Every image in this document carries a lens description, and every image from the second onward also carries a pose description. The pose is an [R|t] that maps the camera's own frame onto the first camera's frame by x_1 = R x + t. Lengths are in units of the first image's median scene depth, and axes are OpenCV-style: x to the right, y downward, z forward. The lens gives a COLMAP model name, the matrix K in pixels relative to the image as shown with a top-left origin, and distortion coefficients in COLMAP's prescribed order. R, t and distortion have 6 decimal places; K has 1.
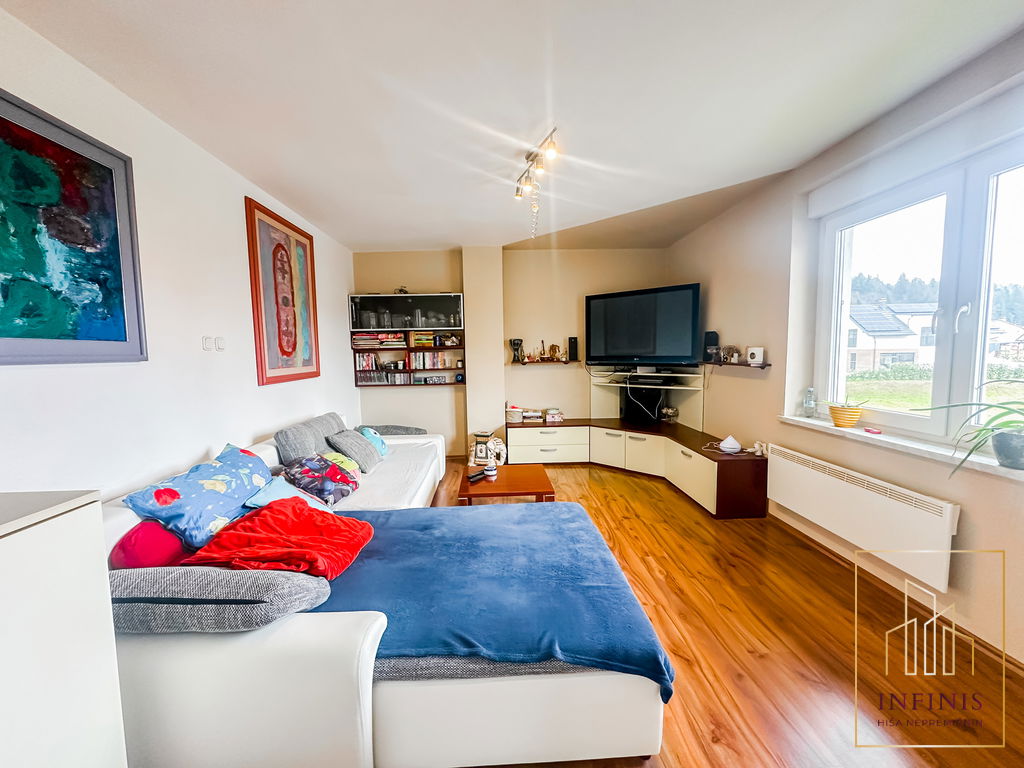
lens RADIAL K [[408.5, 0, 512.0], [0, 408.5, 384.4], [0, 0, 1]] dist [-0.000314, 0.000140]
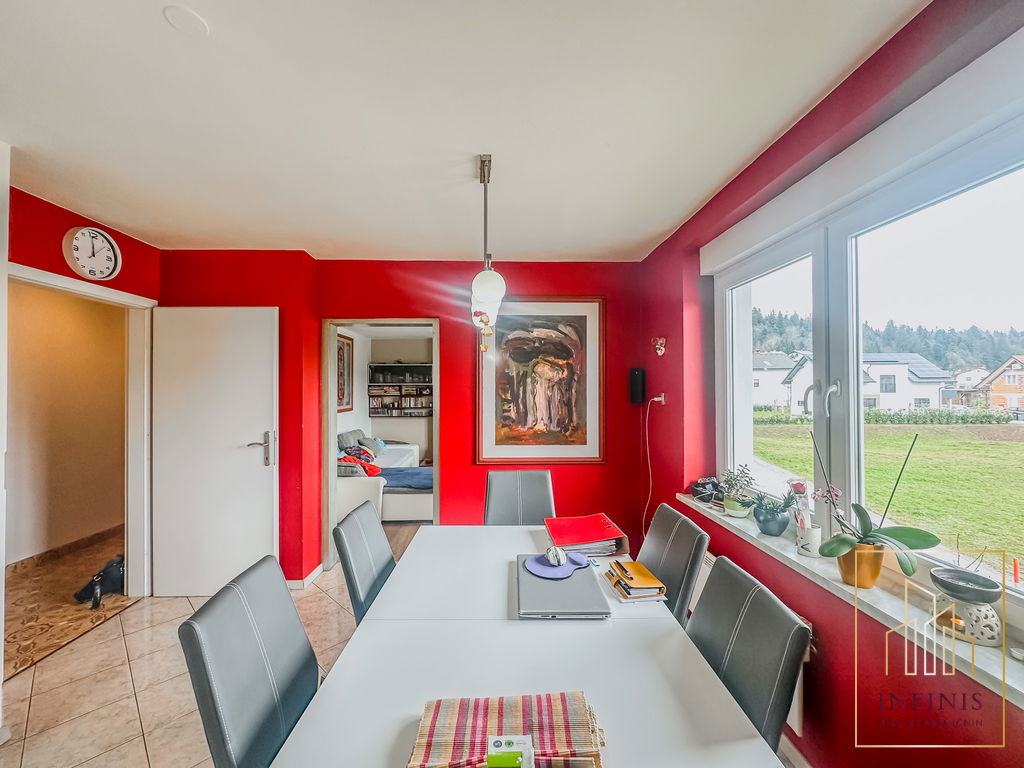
lens RADIAL K [[408.5, 0, 506.8], [0, 408.5, 385.9], [0, 0, 1]] dist [-0.000314, 0.000140]
pose [[0.999834, 0.015922, -0.008892, 0.209288], [-0.016661, 0.995770, -0.090356, 0.020631], [0.007416, 0.090490, 0.995870, -0.721674]]
